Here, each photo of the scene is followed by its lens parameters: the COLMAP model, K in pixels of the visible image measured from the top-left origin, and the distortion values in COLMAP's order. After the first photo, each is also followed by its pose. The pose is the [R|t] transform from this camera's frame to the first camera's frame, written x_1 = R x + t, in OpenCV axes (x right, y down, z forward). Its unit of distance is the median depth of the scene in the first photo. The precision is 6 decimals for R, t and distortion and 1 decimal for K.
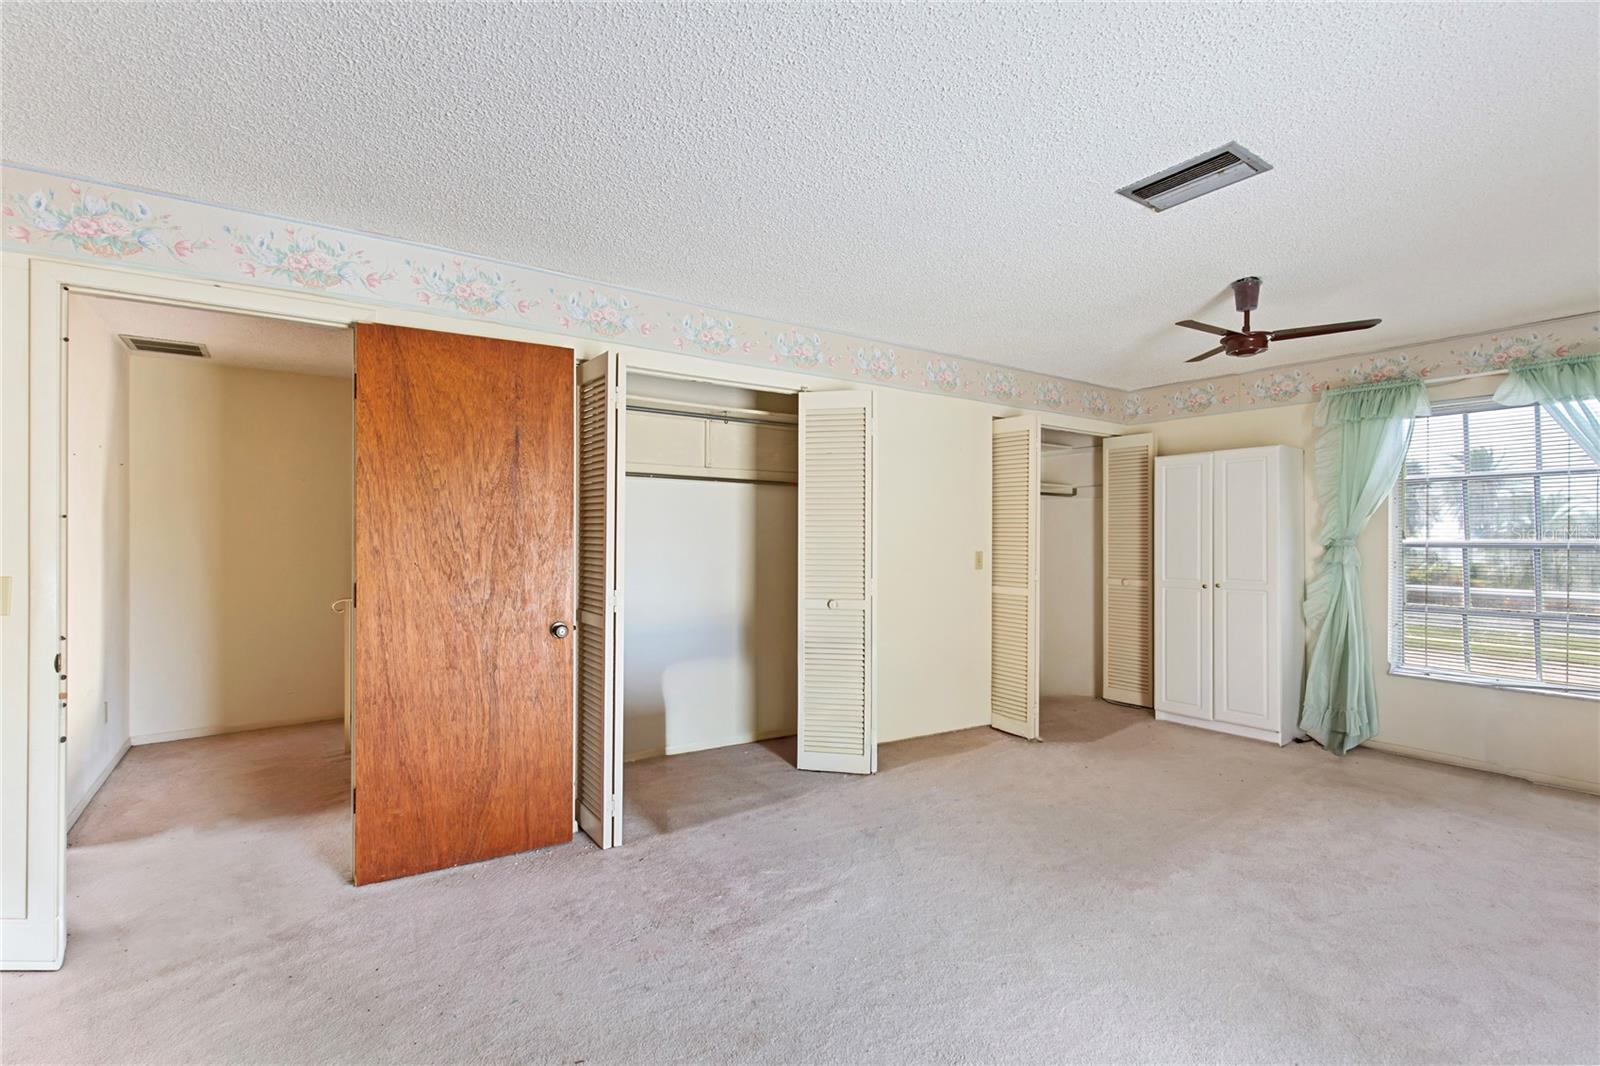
lens RADIAL K [[742.3, 0, 800.0], [0, 742.3, 533.0], [0, 0, 1]] dist [0.000636, 0.000086]
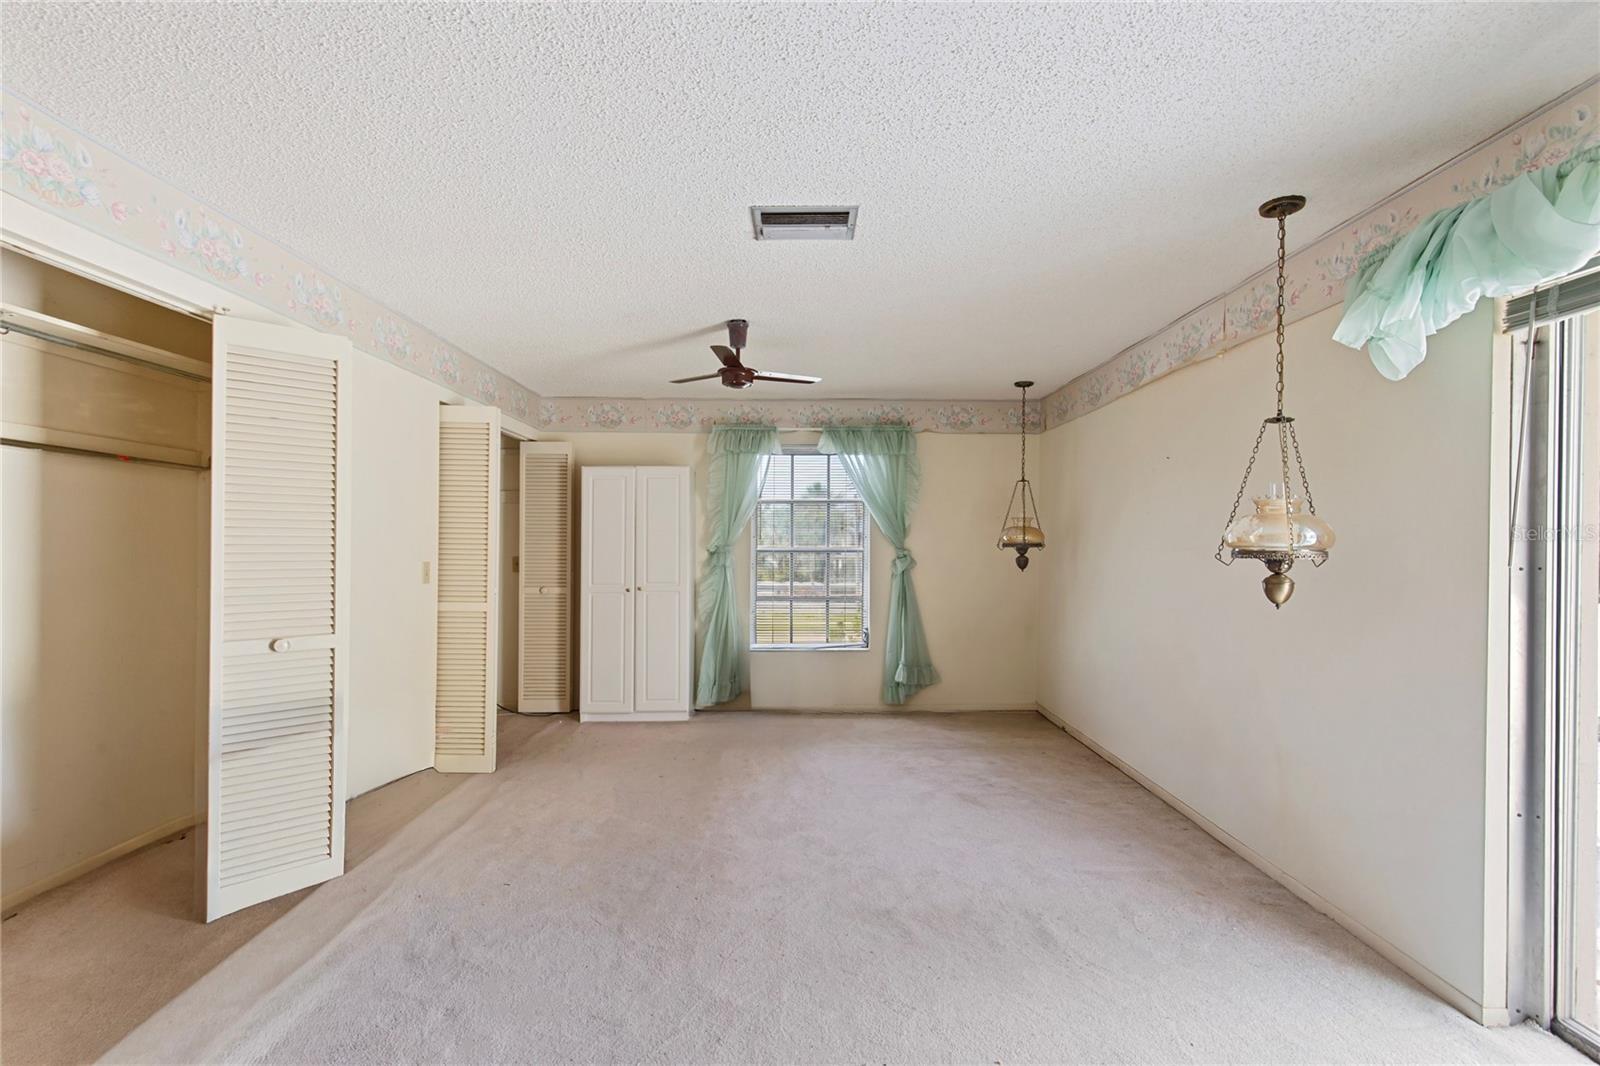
lens RADIAL K [[728.3, 0, 774.7], [0, 728.3, 545.7], [0, 0, 1]] dist [-0.000048, 0.000113]
pose [[0.563625, -0.000716, 0.826031, -0.230590], [-0.007008, 0.999959, 0.005649, -0.000606], [-0.826001, -0.008972, 0.563597, 0.246391]]
